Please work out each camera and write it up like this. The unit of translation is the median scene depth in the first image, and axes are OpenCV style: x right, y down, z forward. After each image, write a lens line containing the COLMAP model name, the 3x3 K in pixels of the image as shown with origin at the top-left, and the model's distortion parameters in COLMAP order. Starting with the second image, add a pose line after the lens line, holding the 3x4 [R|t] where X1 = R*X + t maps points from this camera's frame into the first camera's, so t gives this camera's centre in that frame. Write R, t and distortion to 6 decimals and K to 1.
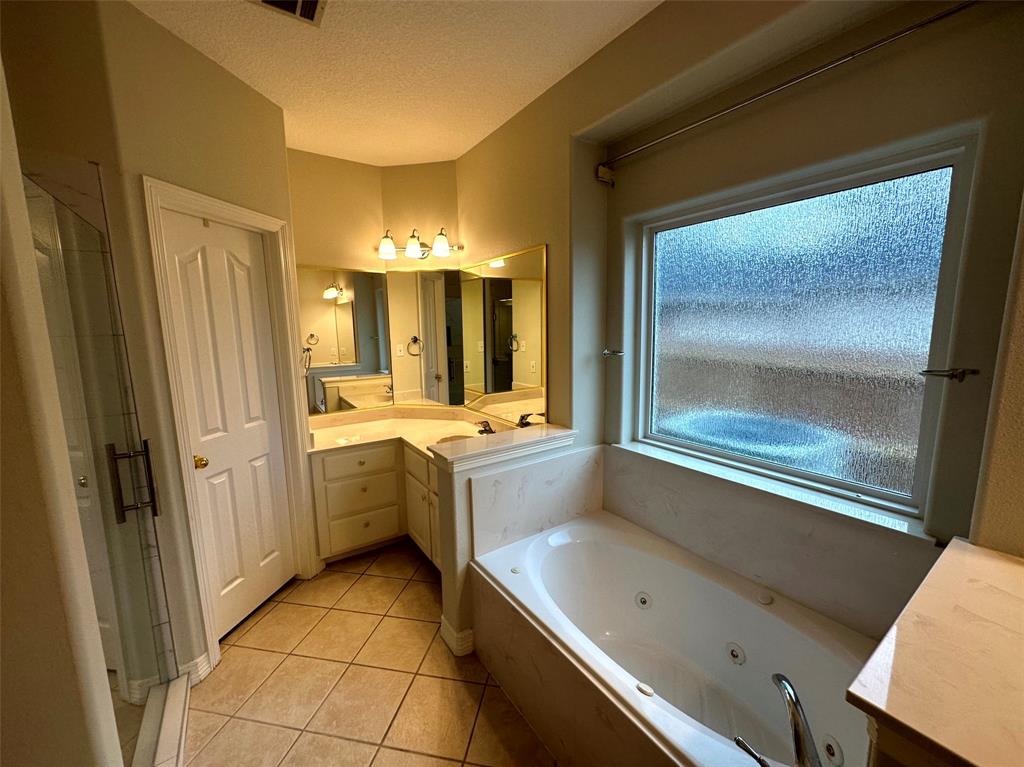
lens RADIAL K [[405.9, 0, 511.3], [0, 405.9, 384.7], [0, 0, 1]] dist [-0.000445, -0.000269]
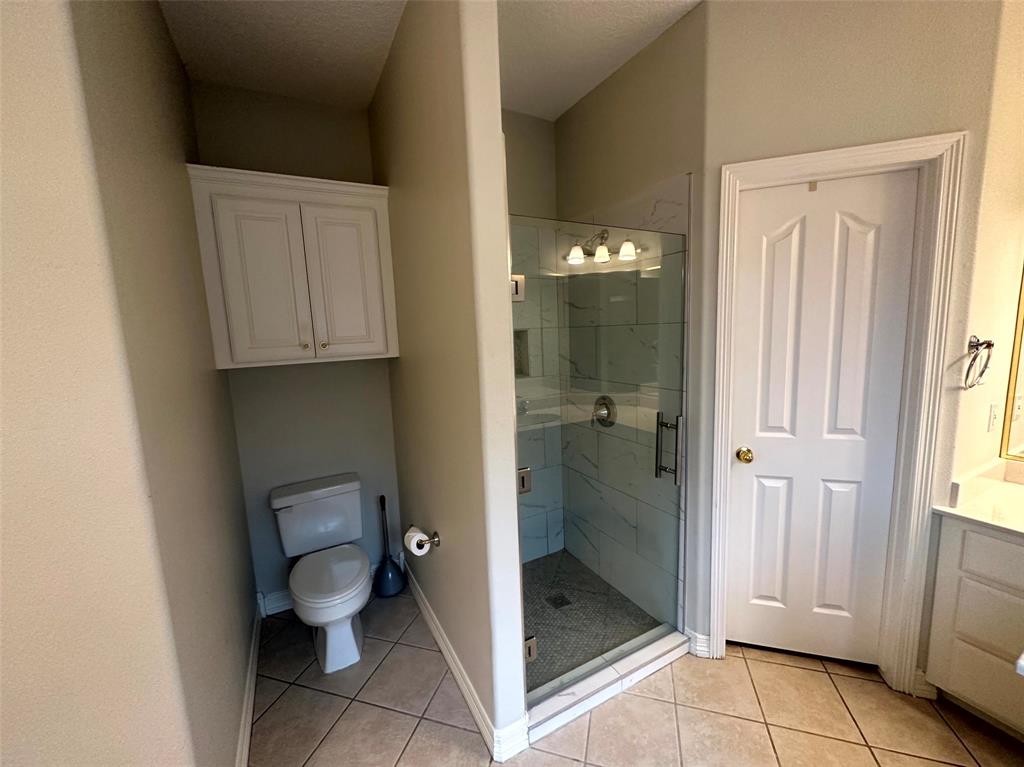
lens RADIAL K [[405.9, 0, 509.4], [0, 405.9, 381.6], [0, 0, 1]] dist [-0.000445, -0.000269]
pose [[-0.104831, 0.148952, -0.983272, 0.171109], [-0.104840, 0.981555, 0.159869, -0.063394], [0.988948, 0.119845, -0.087281, 0.444073]]
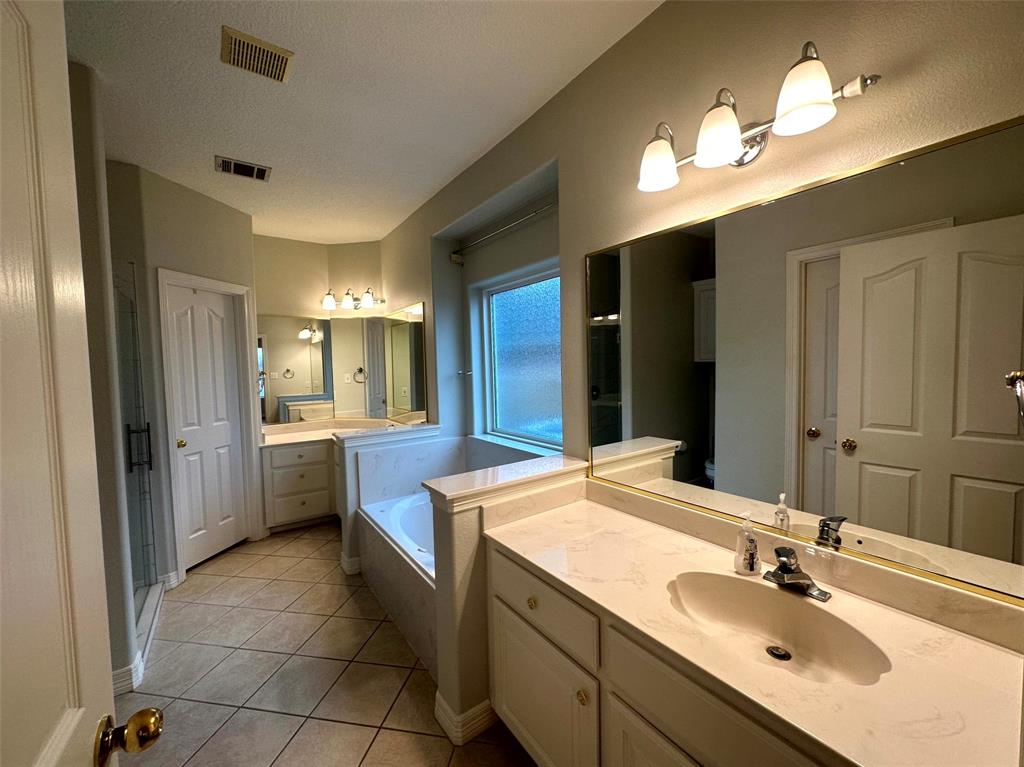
lens RADIAL K [[405.9, 0, 510.8], [0, 405.9, 384.7], [0, 0, 1]] dist [-0.000445, -0.000269]
pose [[0.999834, -0.007481, 0.016622, 0.394672], [0.009012, 0.995527, -0.094046, 0.108537], [-0.015845, 0.094180, 0.995429, -0.491225]]
